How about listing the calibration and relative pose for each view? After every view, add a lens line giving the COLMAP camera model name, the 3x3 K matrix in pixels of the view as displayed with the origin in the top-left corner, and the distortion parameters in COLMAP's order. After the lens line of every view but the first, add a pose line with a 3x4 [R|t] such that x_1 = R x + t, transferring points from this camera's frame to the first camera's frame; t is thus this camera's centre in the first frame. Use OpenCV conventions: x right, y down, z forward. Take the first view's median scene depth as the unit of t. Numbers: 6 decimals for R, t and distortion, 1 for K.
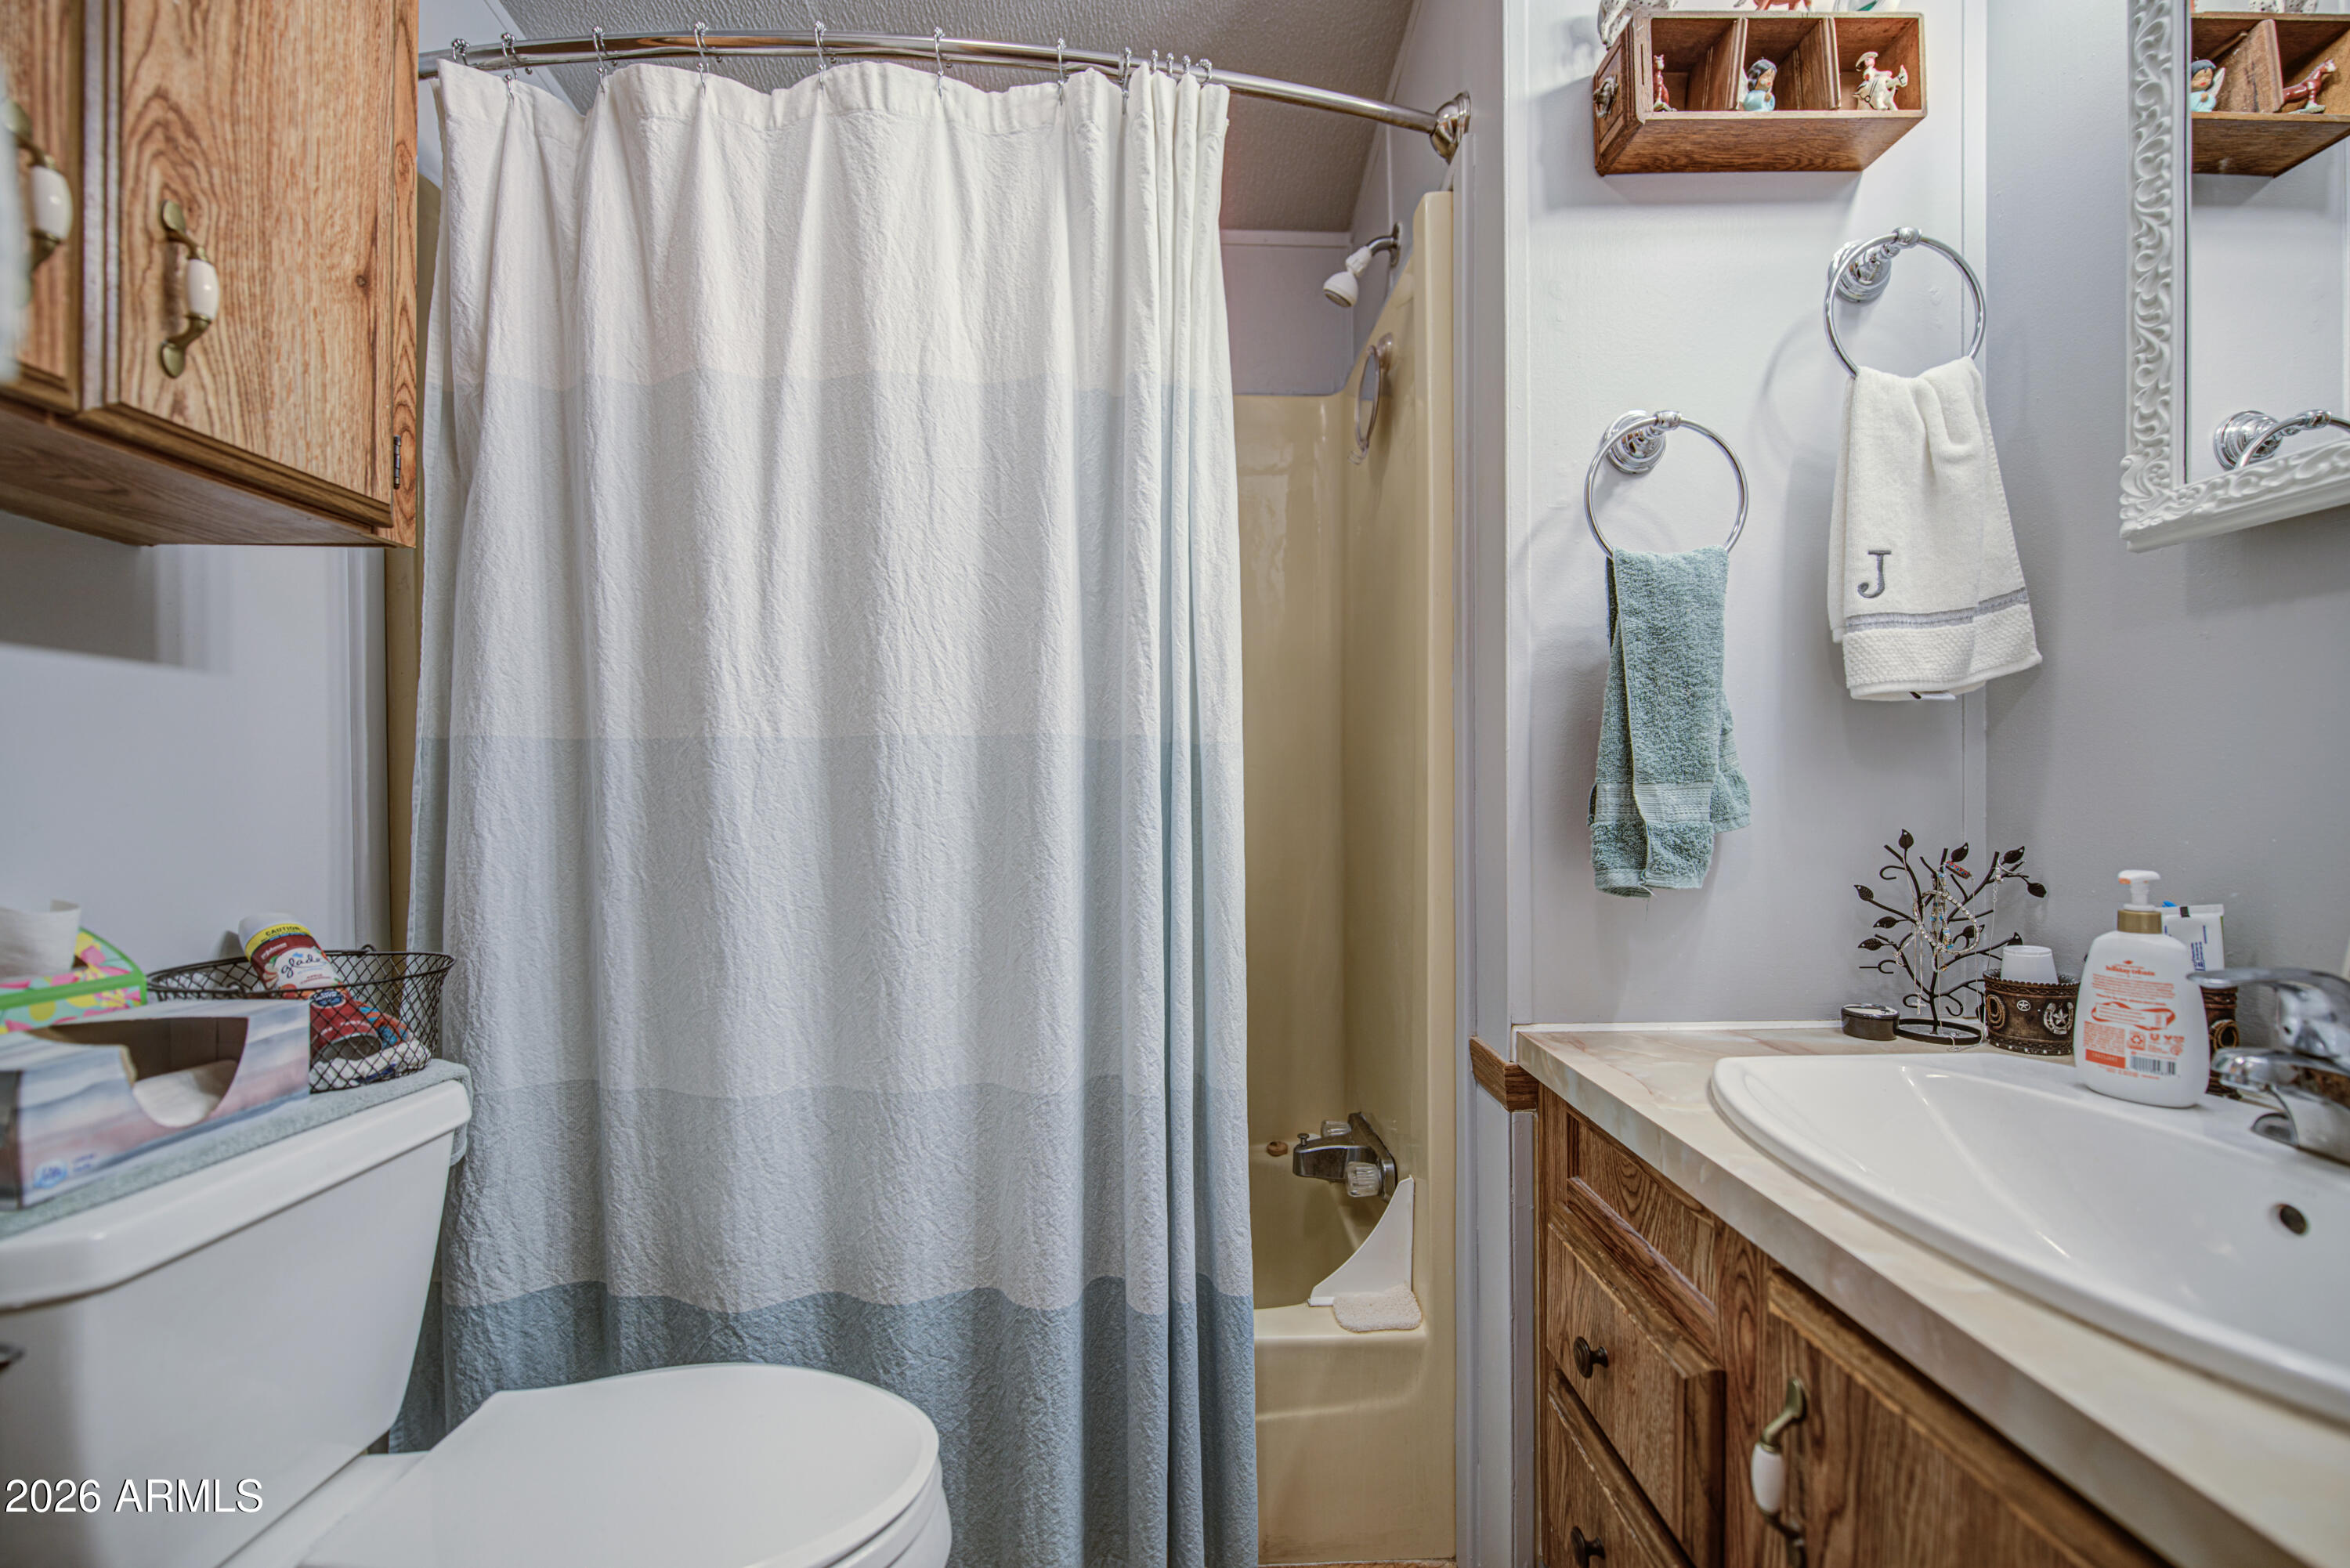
lens RADIAL K [[969.4, 0, 1171.5], [0, 969.4, 767.9], [0, 0, 1]] dist [0.000663, -0.003982]
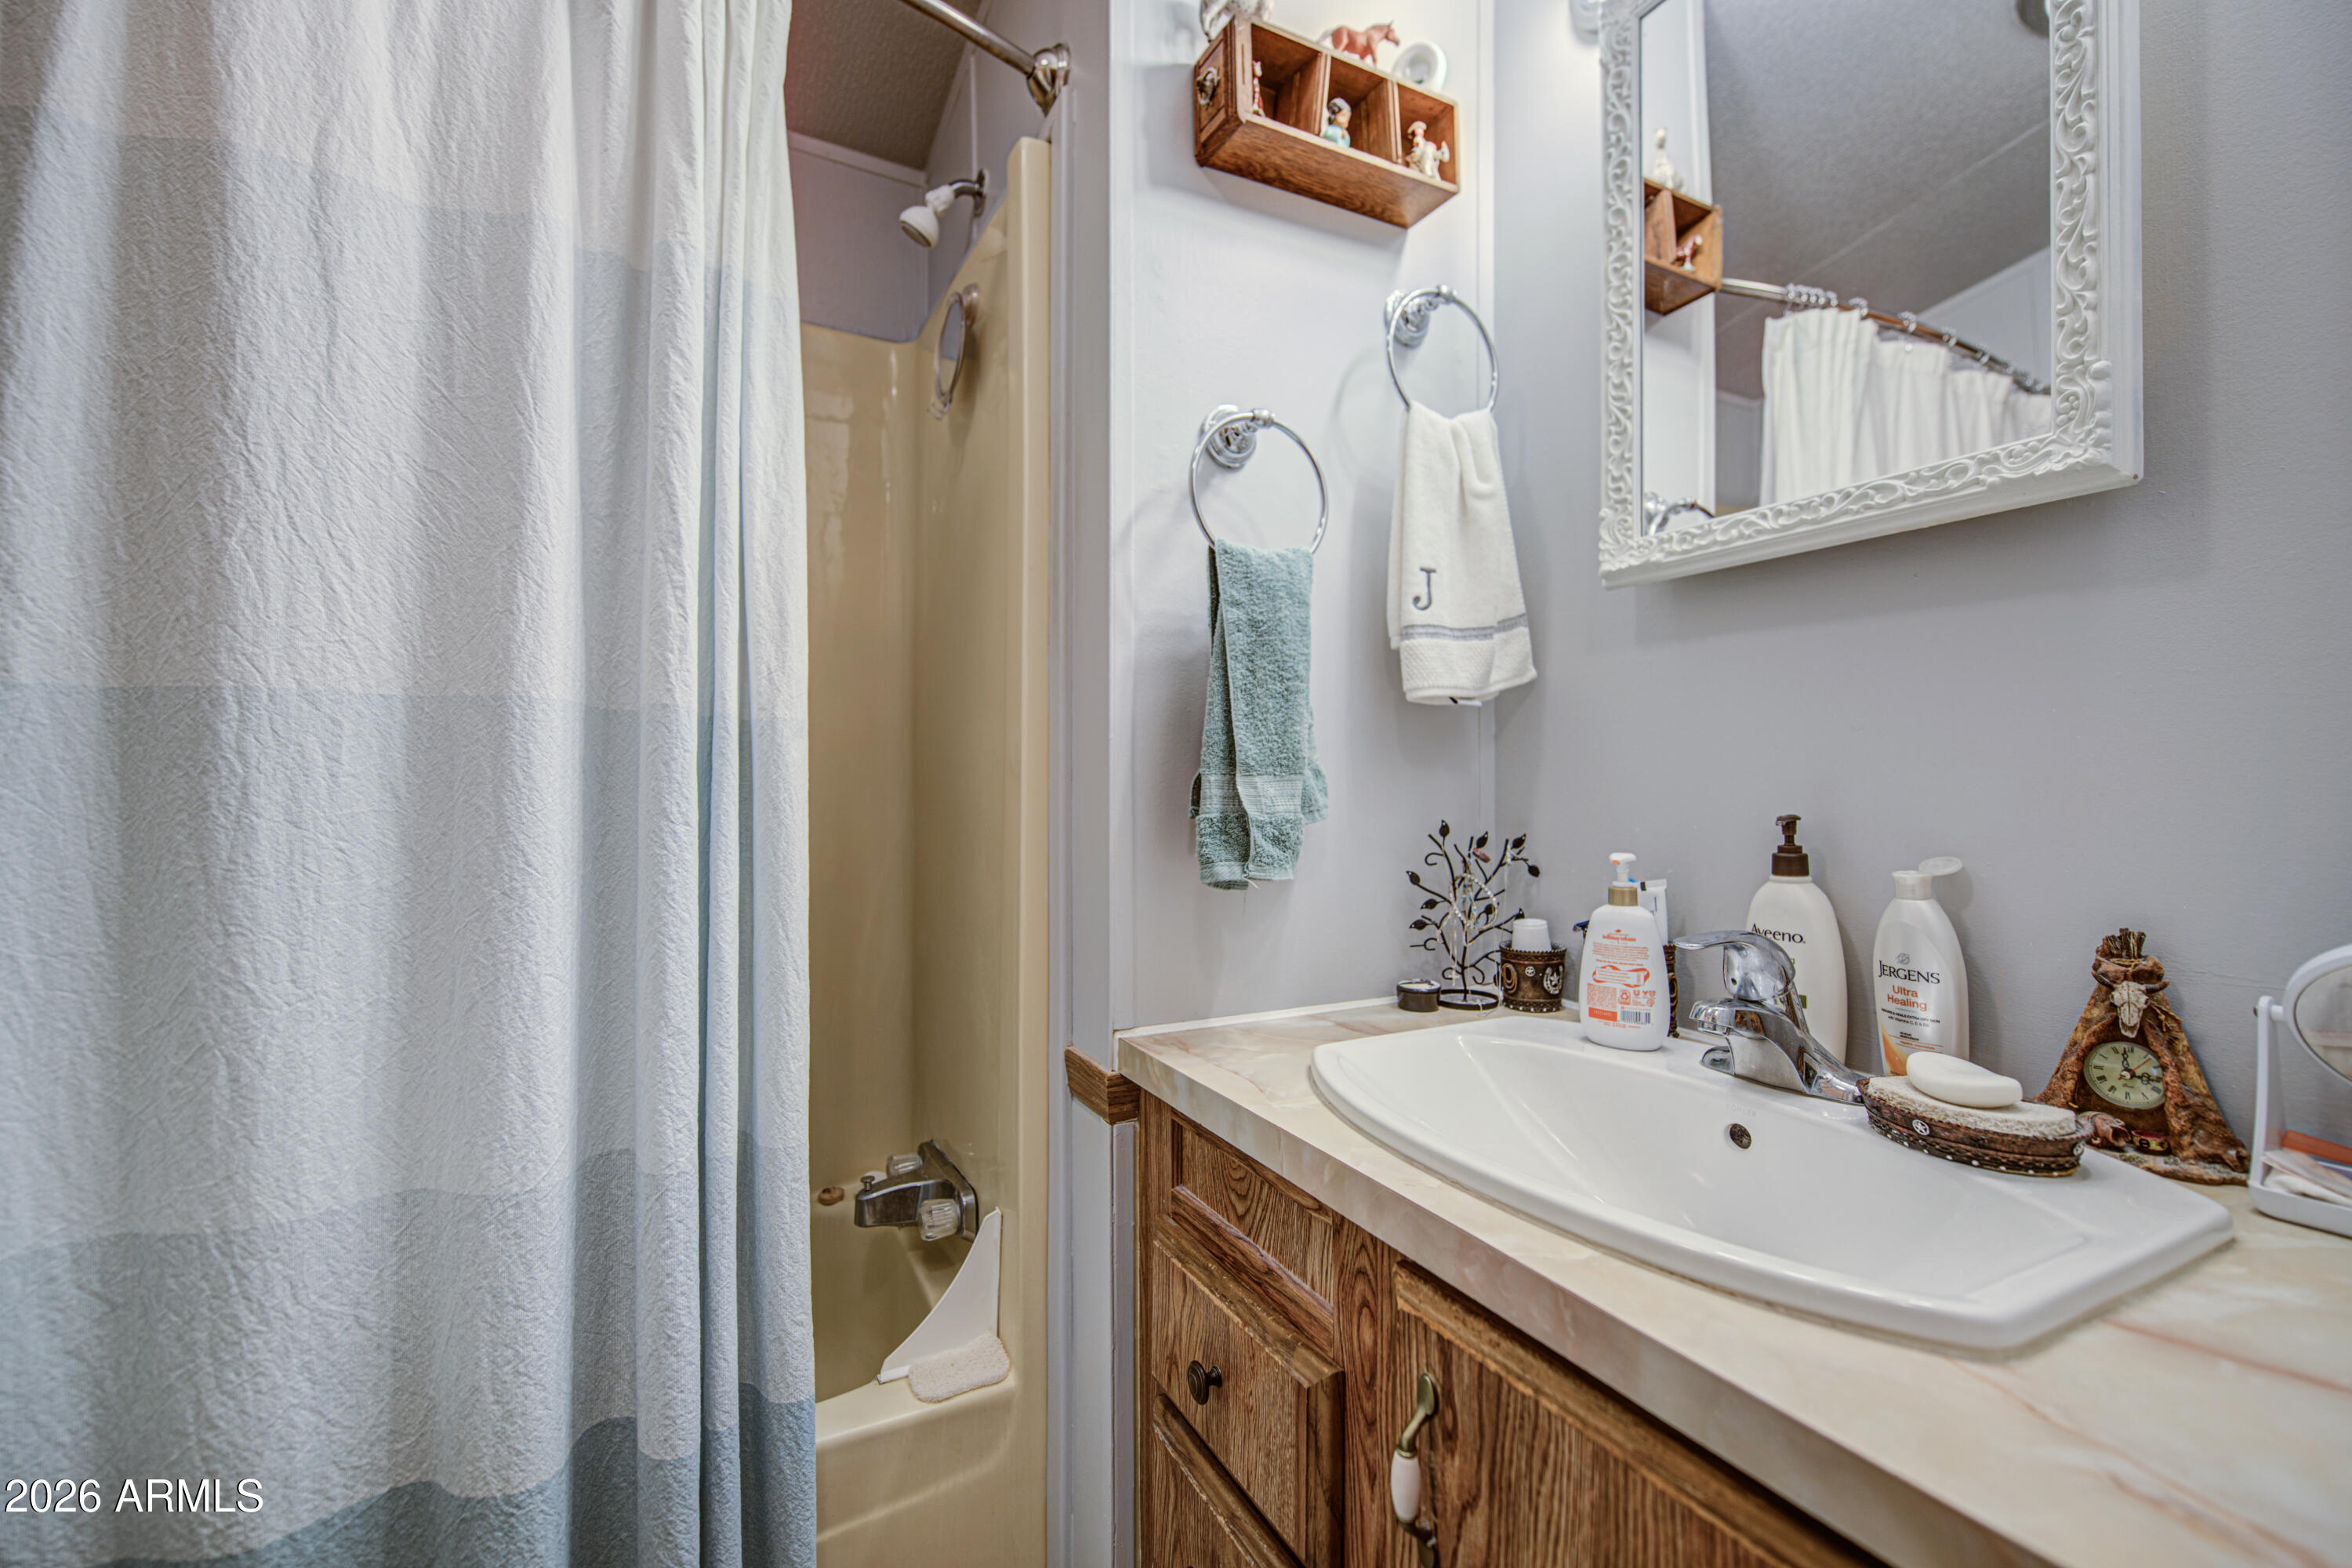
lens RADIAL K [[970.3, 0, 1172.5], [0, 970.3, 767.9], [0, 0, 1]] dist [0.000663, -0.003982]
pose [[0.889711, 0.018492, 0.456149, -0.029459], [-0.021089, 0.999777, 0.000605, 0.008735], [-0.456037, -0.010158, 0.889903, 0.137831]]
